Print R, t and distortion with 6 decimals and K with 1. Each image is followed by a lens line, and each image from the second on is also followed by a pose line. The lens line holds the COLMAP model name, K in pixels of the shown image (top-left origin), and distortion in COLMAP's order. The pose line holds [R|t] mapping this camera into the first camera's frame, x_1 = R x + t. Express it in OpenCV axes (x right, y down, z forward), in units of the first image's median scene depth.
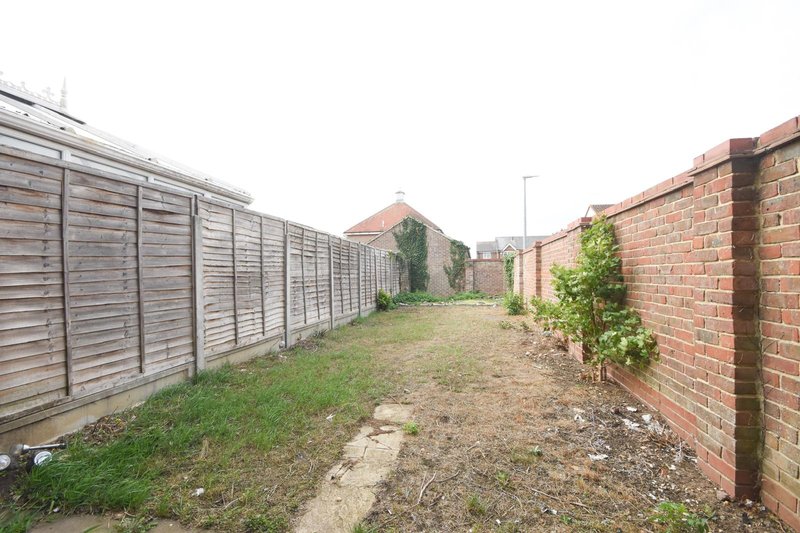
lens RADIAL K [[351.1, 0, 400.0], [0, 351.1, 266.5], [0, 0, 1]] dist [-0.000787, 0.000026]
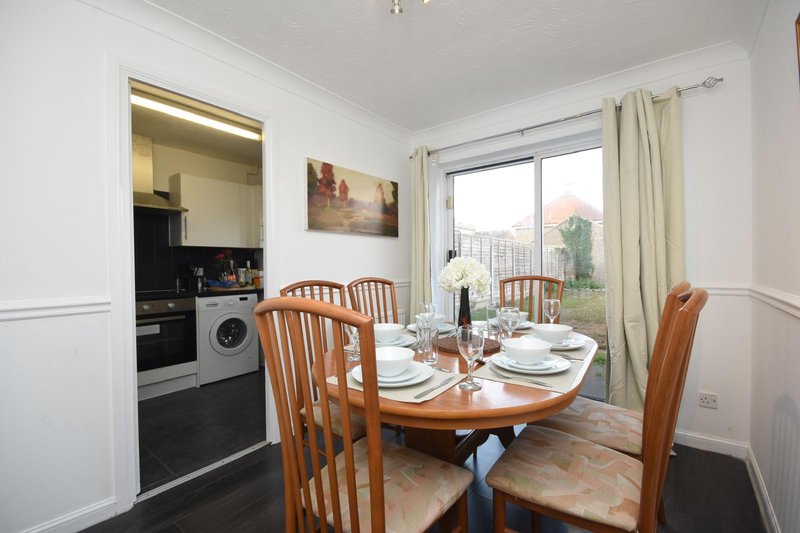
lens RADIAL K [[351.1, 0, 400.0], [0, 351.1, 266.5], [0, 0, 1]] dist [-0.000787, 0.000026]
pose [[0.899042, 0.002825, -0.437854, 0.016354], [0.011628, 0.999473, 0.030323, -0.014193], [0.437708, -0.032353, 0.898535, -0.295101]]
